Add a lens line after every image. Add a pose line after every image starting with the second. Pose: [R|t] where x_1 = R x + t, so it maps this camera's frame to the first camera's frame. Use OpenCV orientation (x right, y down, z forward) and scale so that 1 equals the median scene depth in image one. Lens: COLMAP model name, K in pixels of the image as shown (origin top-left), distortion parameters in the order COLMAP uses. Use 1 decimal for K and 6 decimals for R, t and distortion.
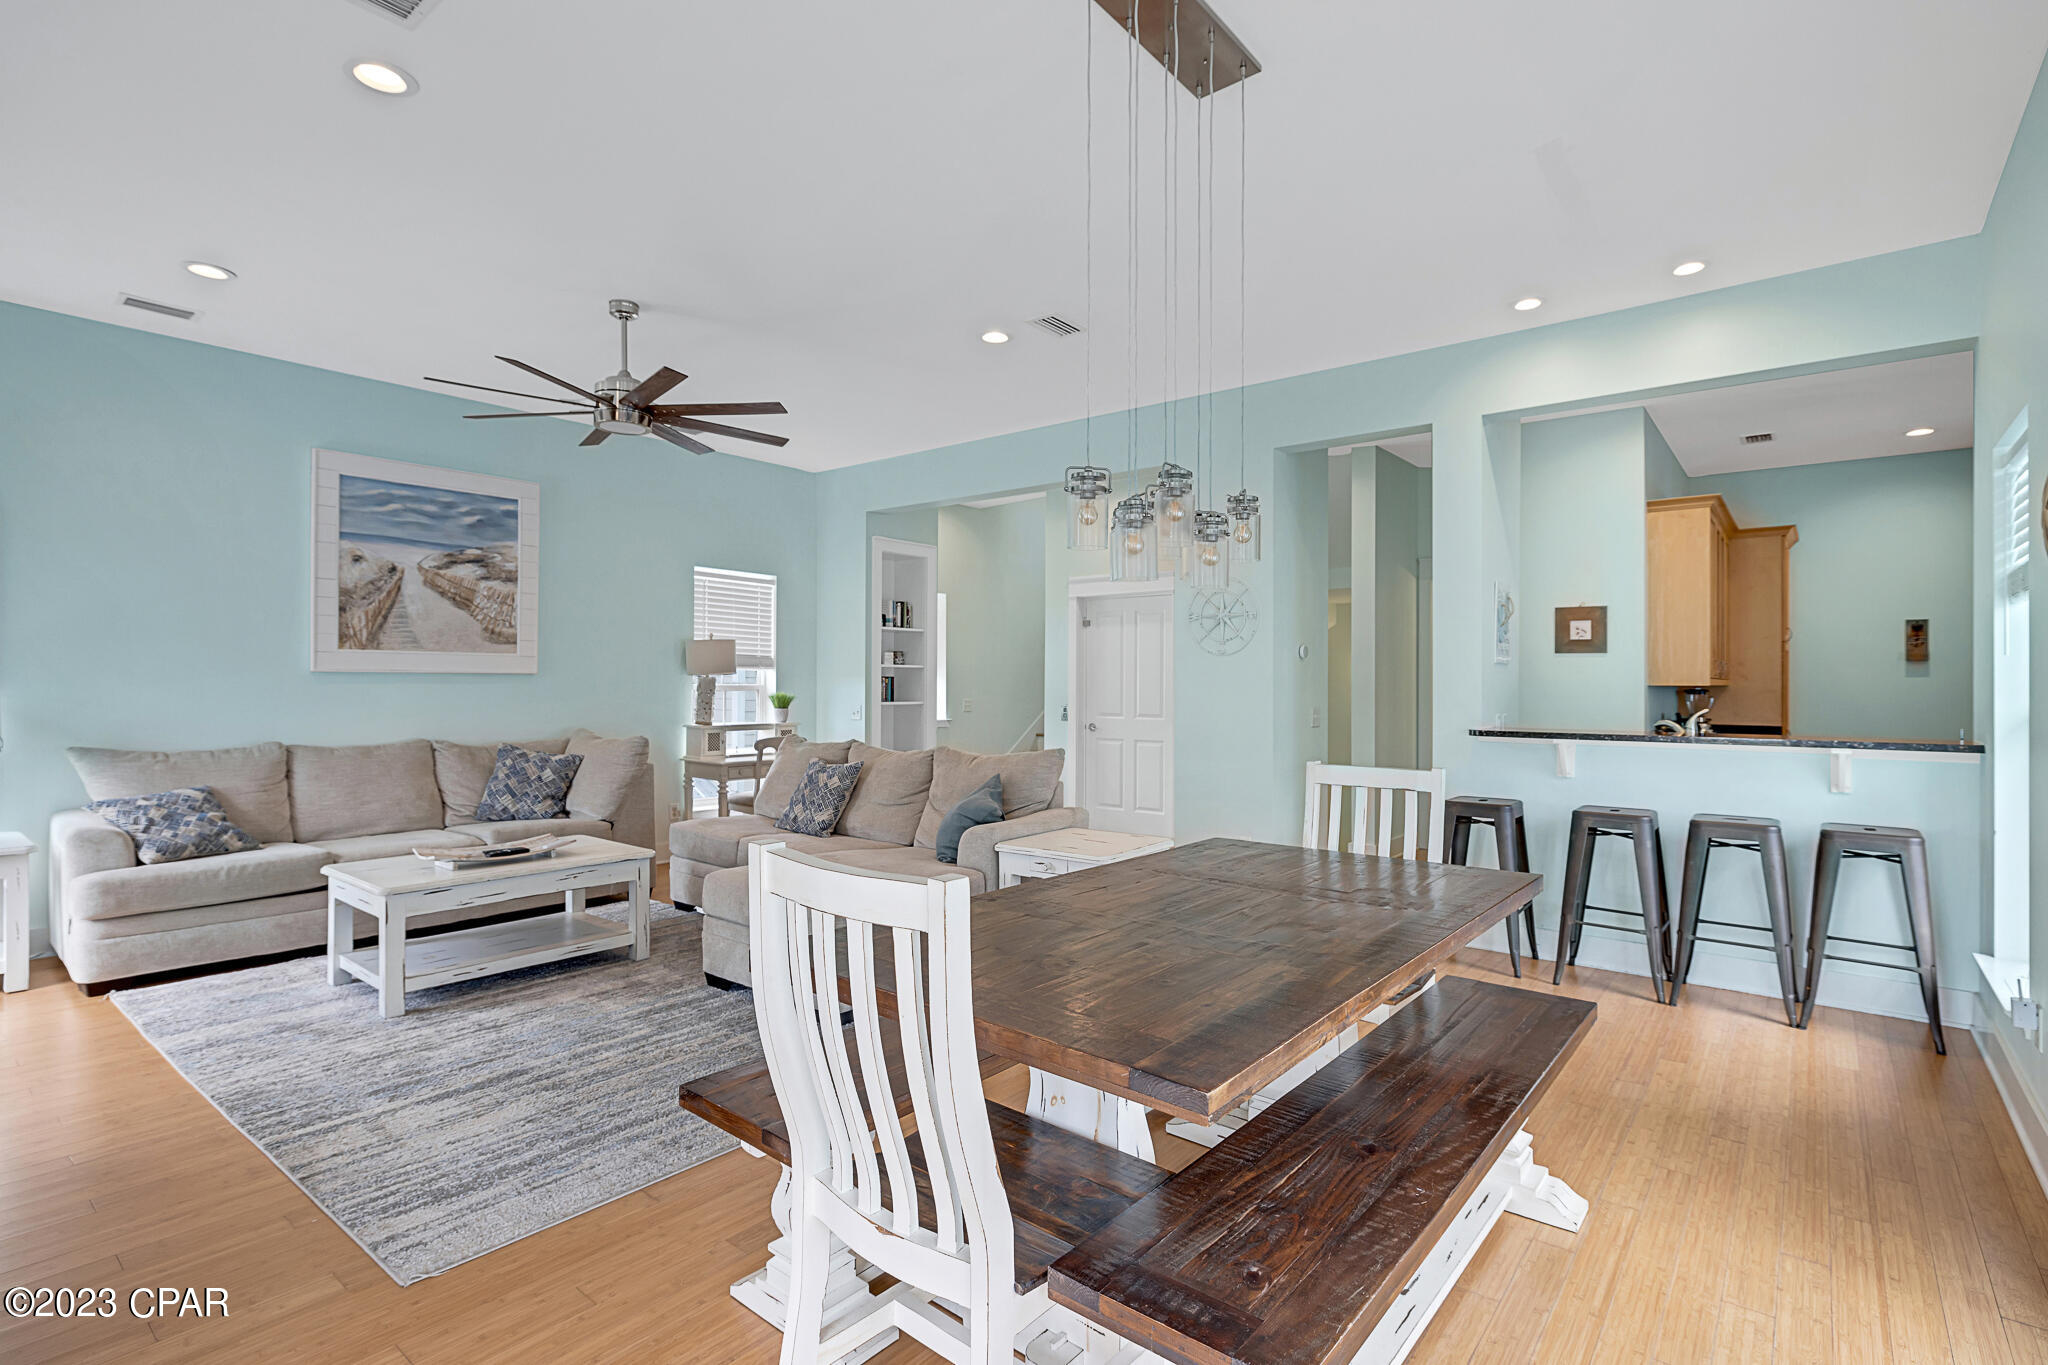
lens RADIAL K [[998.7, 0, 1045.0], [0, 998.7, 682.4], [0, 0, 1]] dist [-0.004869, 0.000046]
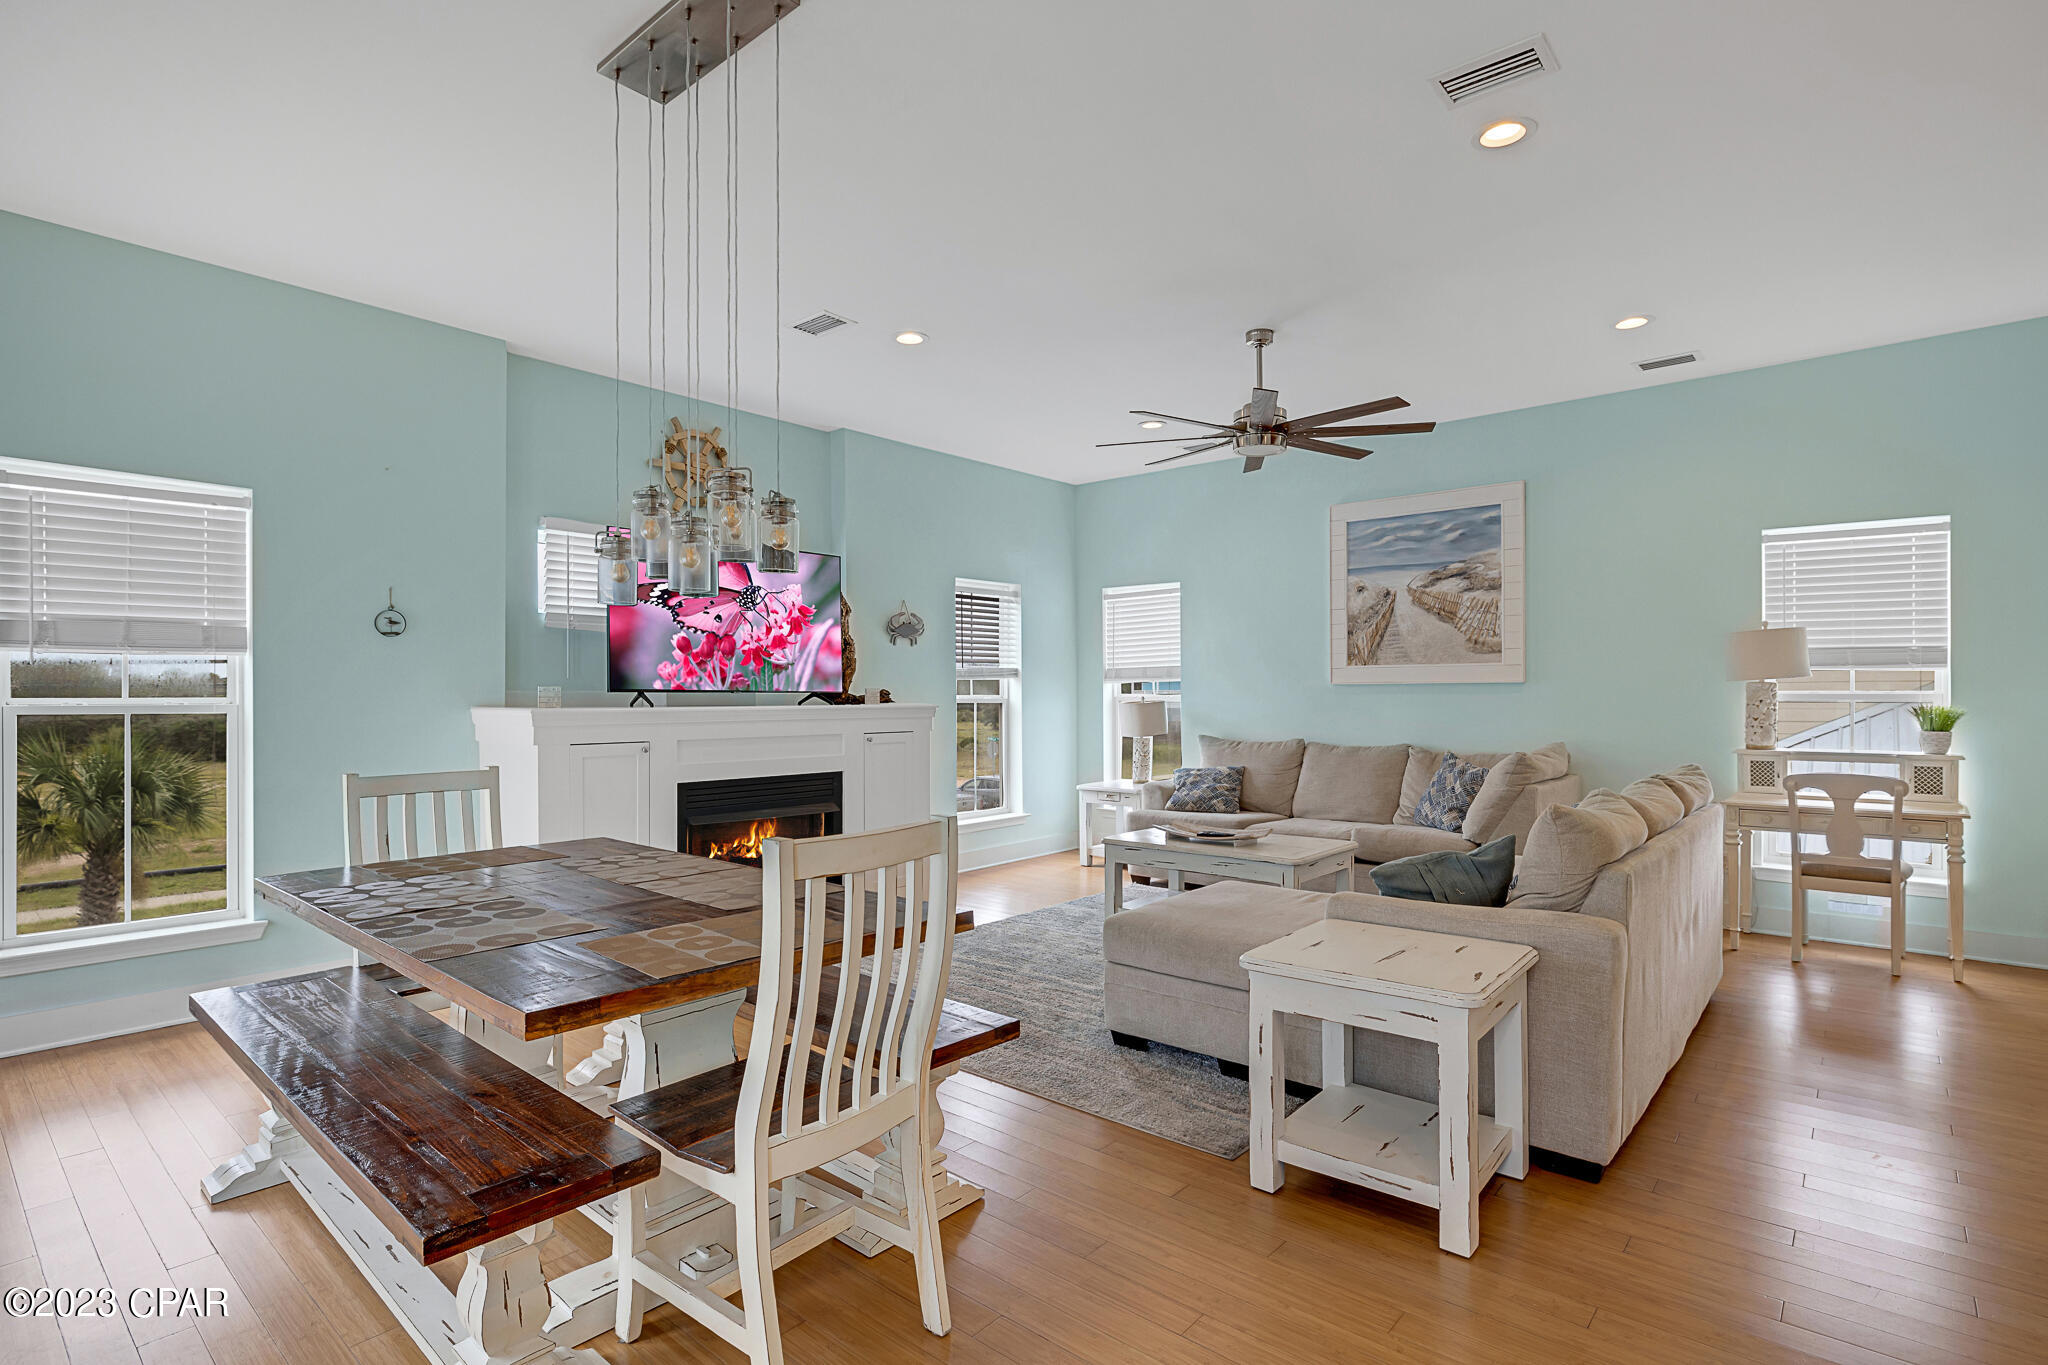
lens RADIAL K [[998.7, 0, 1003.5], [0, 998.7, 690.4], [0, 0, 1]] dist [-0.004869, 0.000046]
pose [[-0.052806, -0.010090, -0.998554, 0.491923], [0.002553, 0.999944, -0.010240, 0.007339], [0.998602, -0.003090, -0.052777, 0.601882]]
